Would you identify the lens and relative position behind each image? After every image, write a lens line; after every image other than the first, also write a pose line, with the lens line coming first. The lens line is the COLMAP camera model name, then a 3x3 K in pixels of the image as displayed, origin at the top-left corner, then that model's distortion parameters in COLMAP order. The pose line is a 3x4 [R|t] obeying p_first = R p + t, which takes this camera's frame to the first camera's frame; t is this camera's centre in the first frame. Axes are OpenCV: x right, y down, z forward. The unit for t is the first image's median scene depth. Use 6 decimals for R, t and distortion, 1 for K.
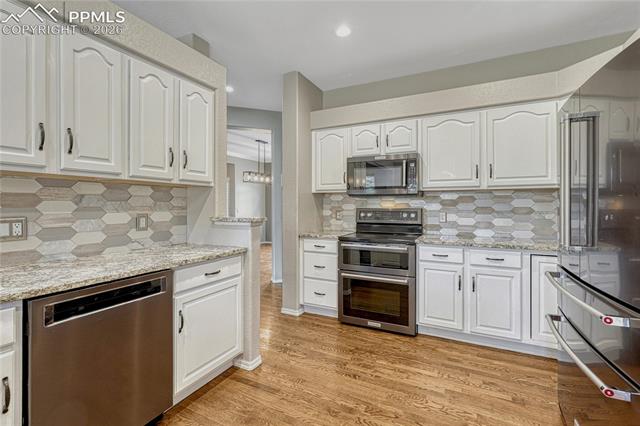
lens RADIAL K [[291.3, 0, 319.3], [0, 291.3, 205.1], [0, 0, 1]] dist [0.000080, -0.000015]
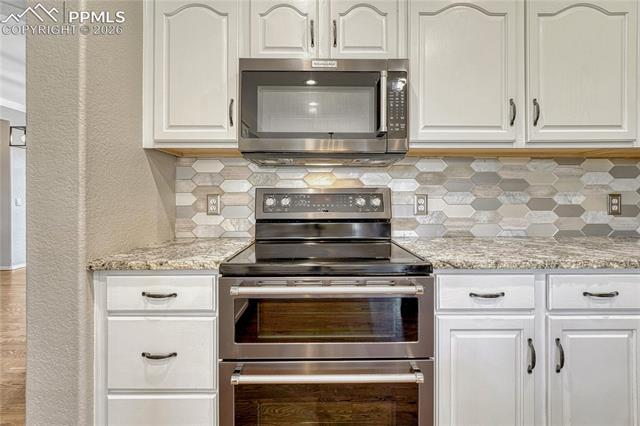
lens RADIAL K [[278.9, 0, 319.7], [0, 278.9, 198.1], [0, 0, 1]] dist [-0.000767, -0.000096]
pose [[0.893175, -0.001345, 0.449707, 0.021265], [0.001847, 0.999998, -0.000678, 0.028993], [-0.449705, 0.001436, 0.893176, 0.607602]]
